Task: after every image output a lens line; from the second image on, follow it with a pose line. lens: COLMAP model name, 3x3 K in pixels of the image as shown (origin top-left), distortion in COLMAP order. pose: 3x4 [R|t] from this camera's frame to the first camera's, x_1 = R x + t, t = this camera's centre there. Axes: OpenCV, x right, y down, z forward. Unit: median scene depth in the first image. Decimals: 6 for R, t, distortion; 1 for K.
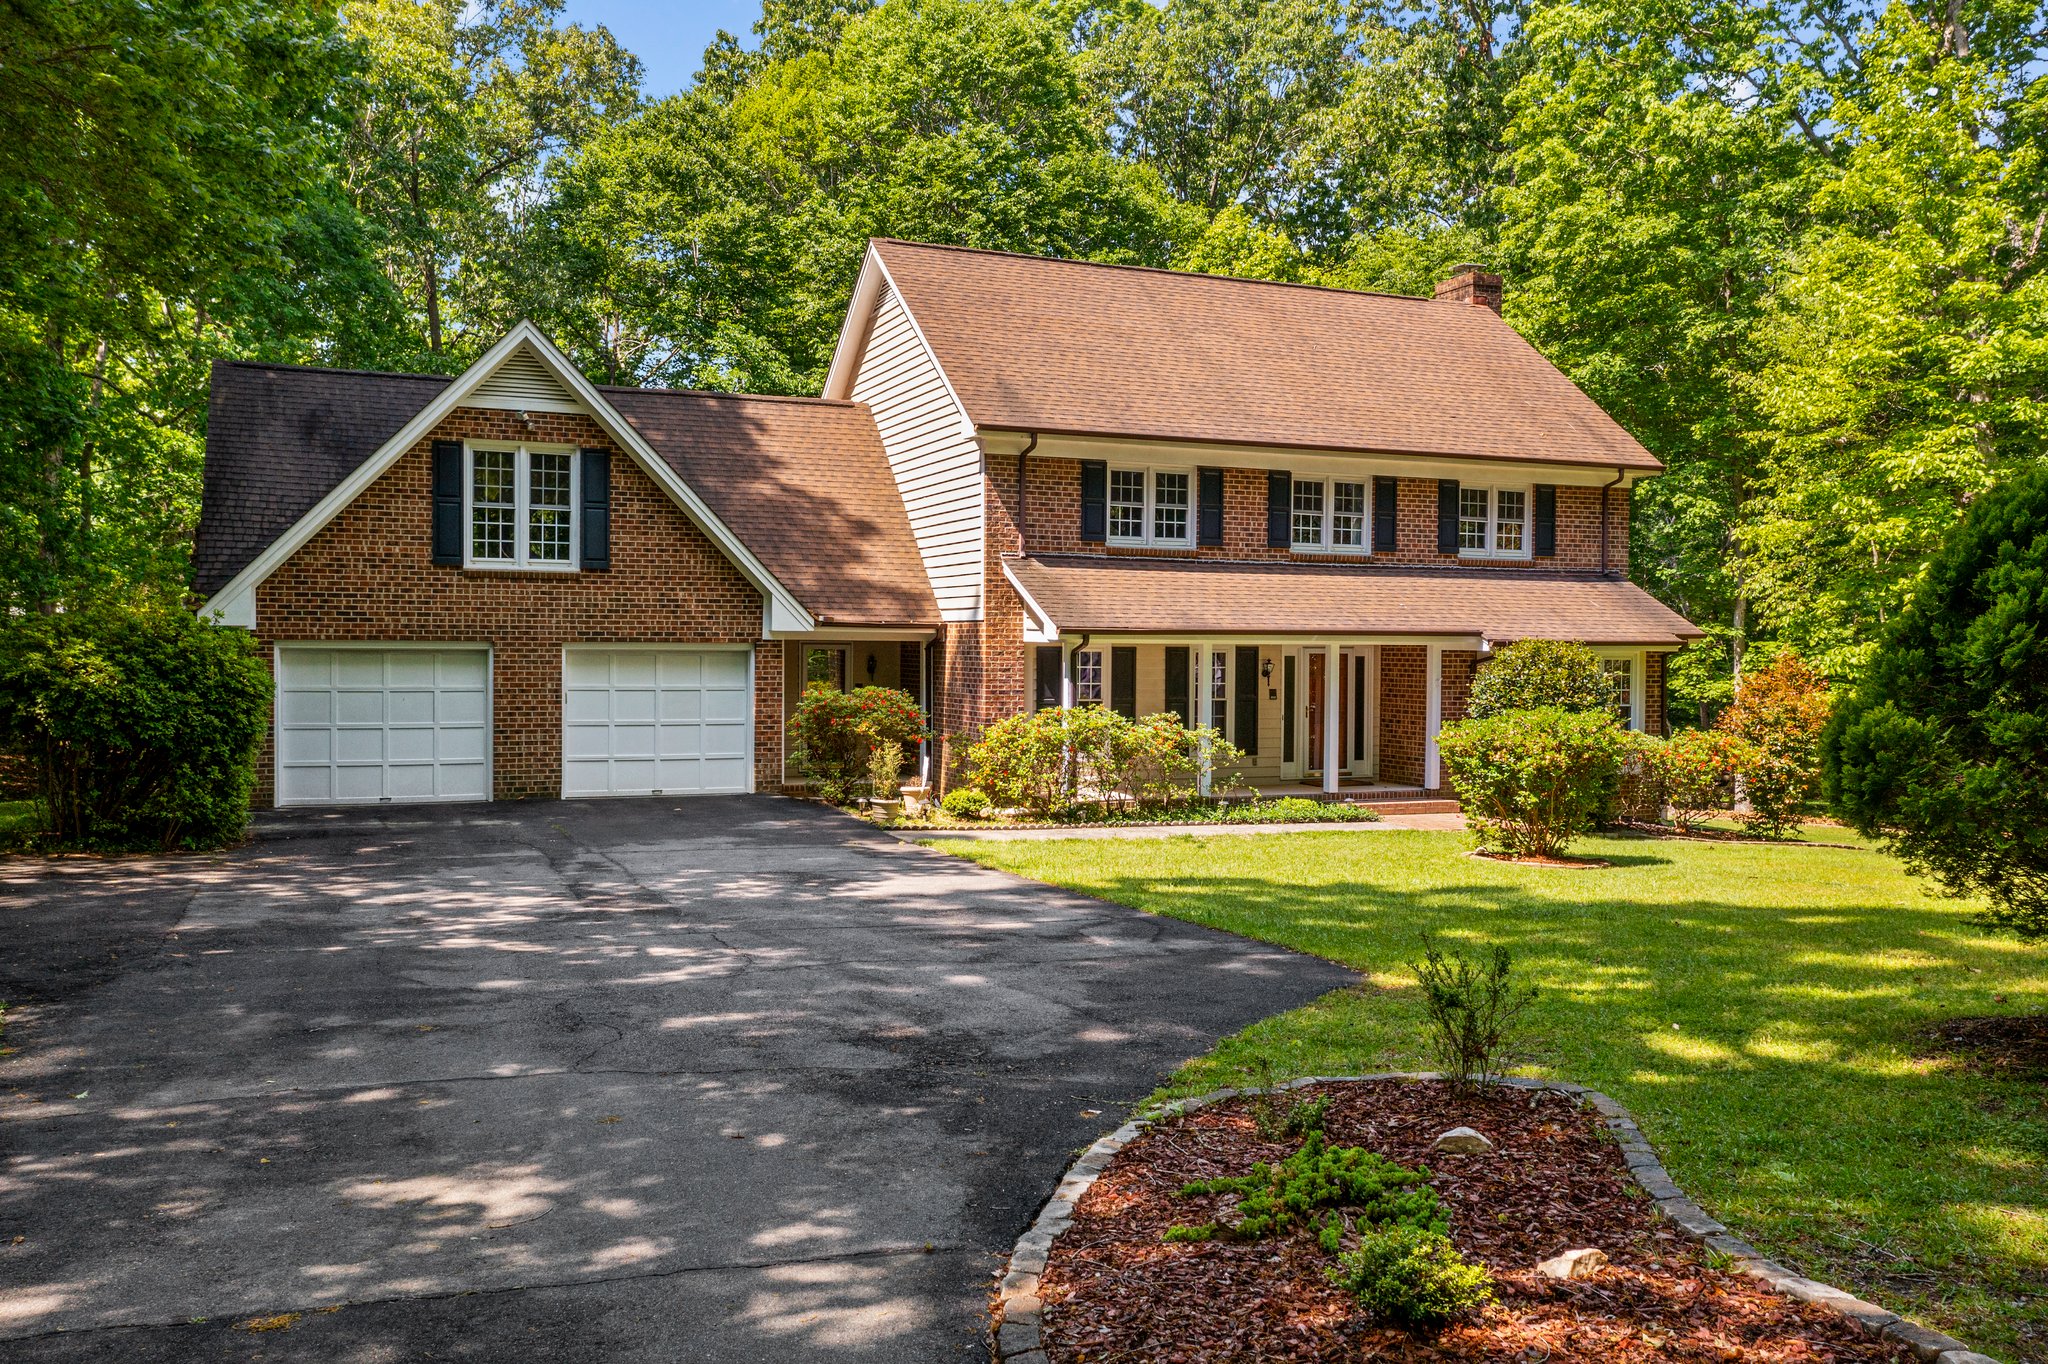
lens RADIAL K [[1684.0, 0, 1025.0], [0, 1684.0, 715.6], [0, 0, 1]] dist [0.002627, 0.002792]
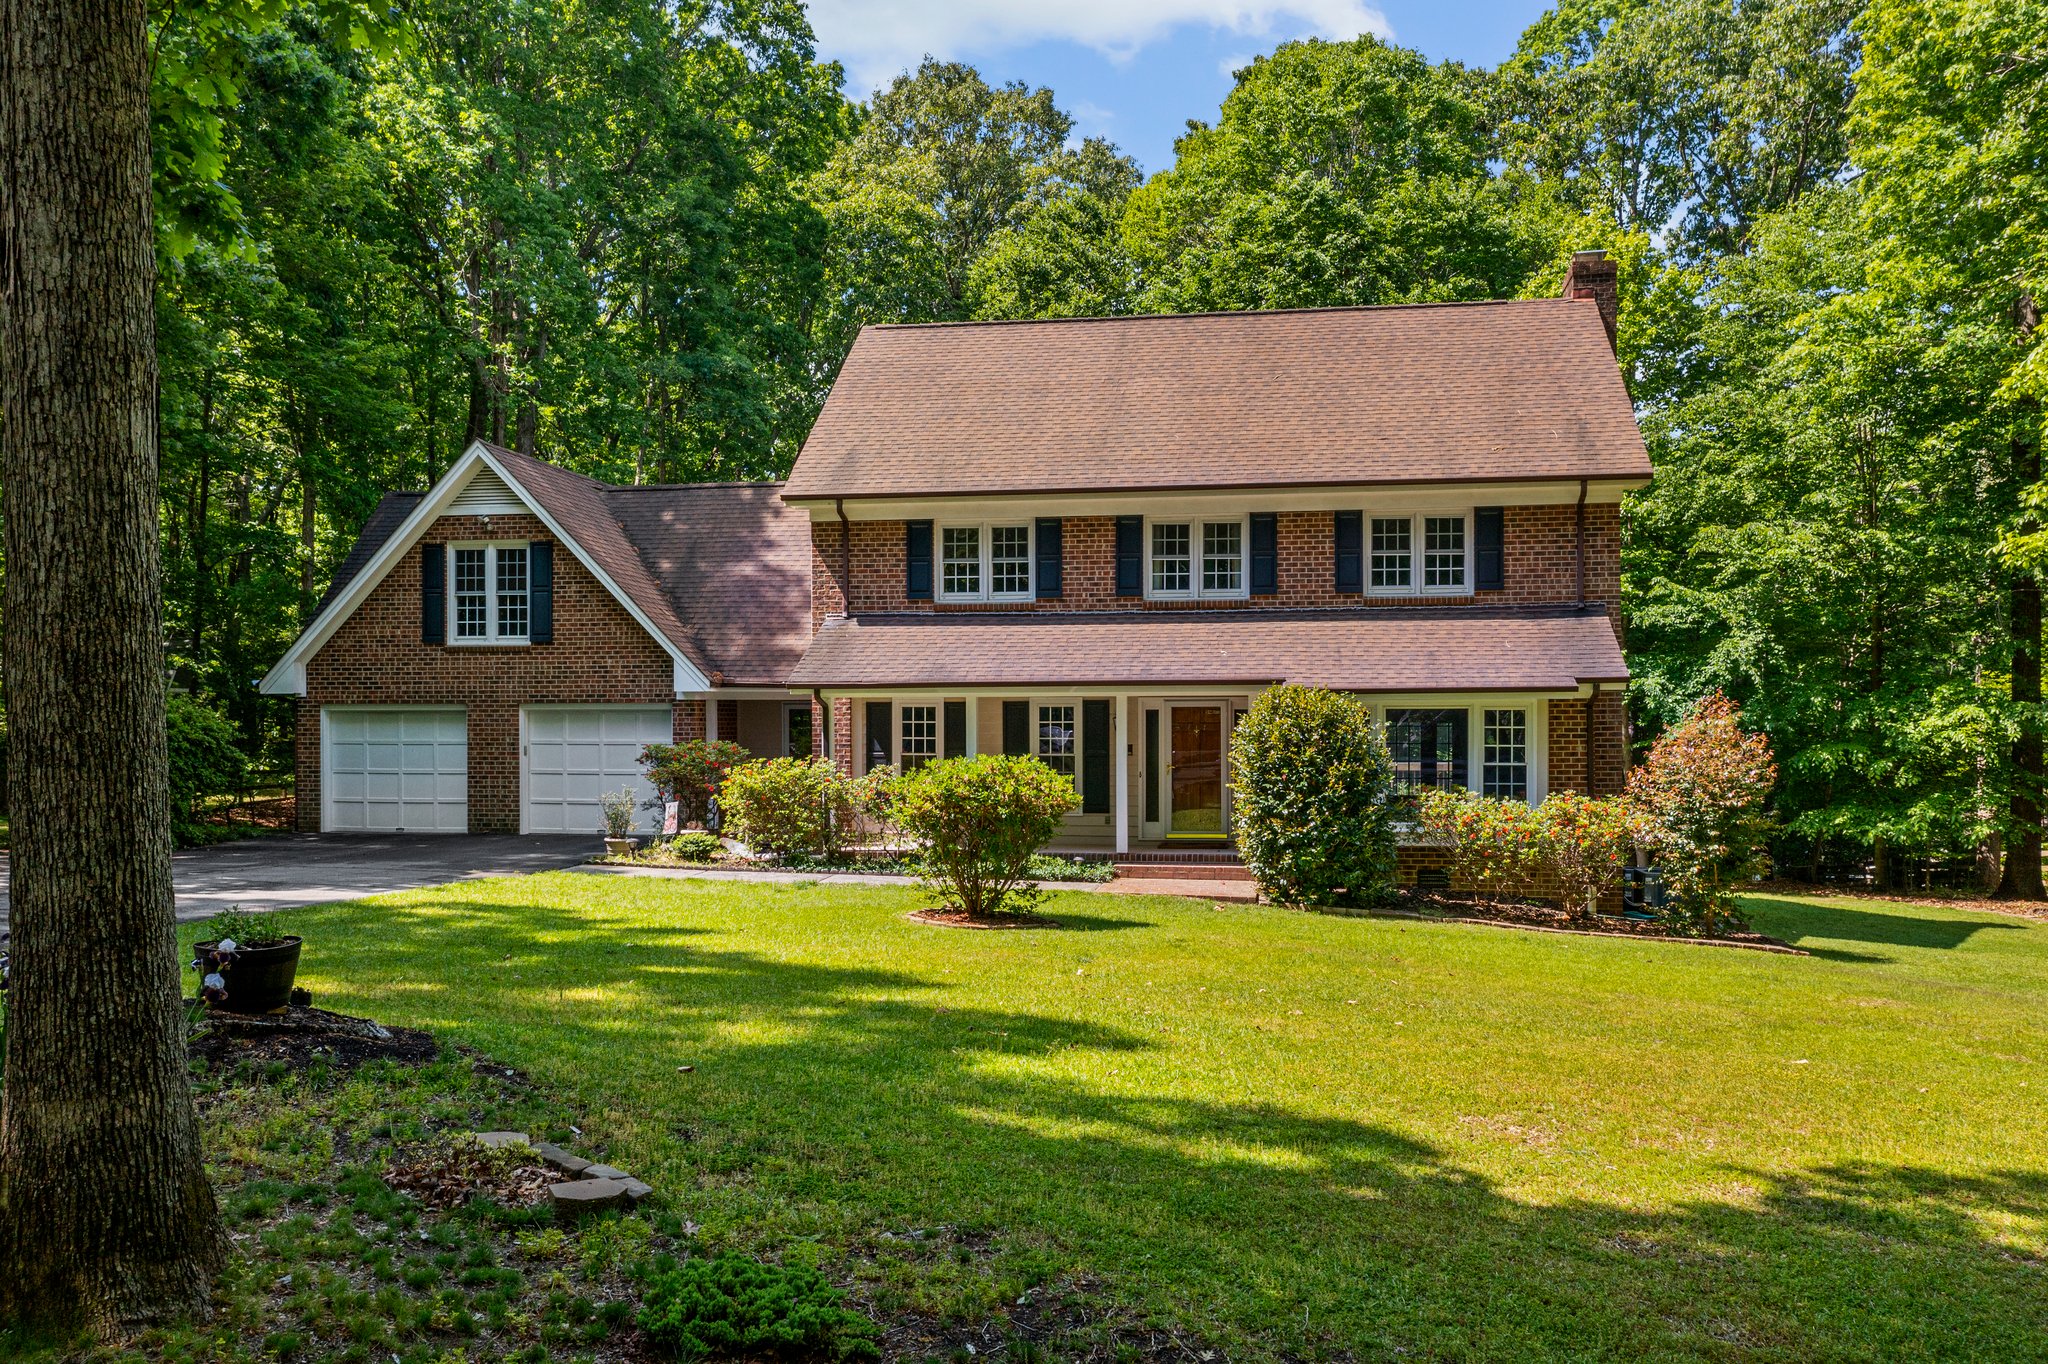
lens RADIAL K [[1669.1, 0, 1024.0], [0, 1669.1, 758.1], [0, 0, 1]] dist [0.000032, 0.002888]
pose [[0.840979, 0.004808, -0.541046, 0.630171], [-0.013871, 0.999823, -0.012676, 0.005076], [0.540890, 0.018165, 0.840897, 0.178257]]
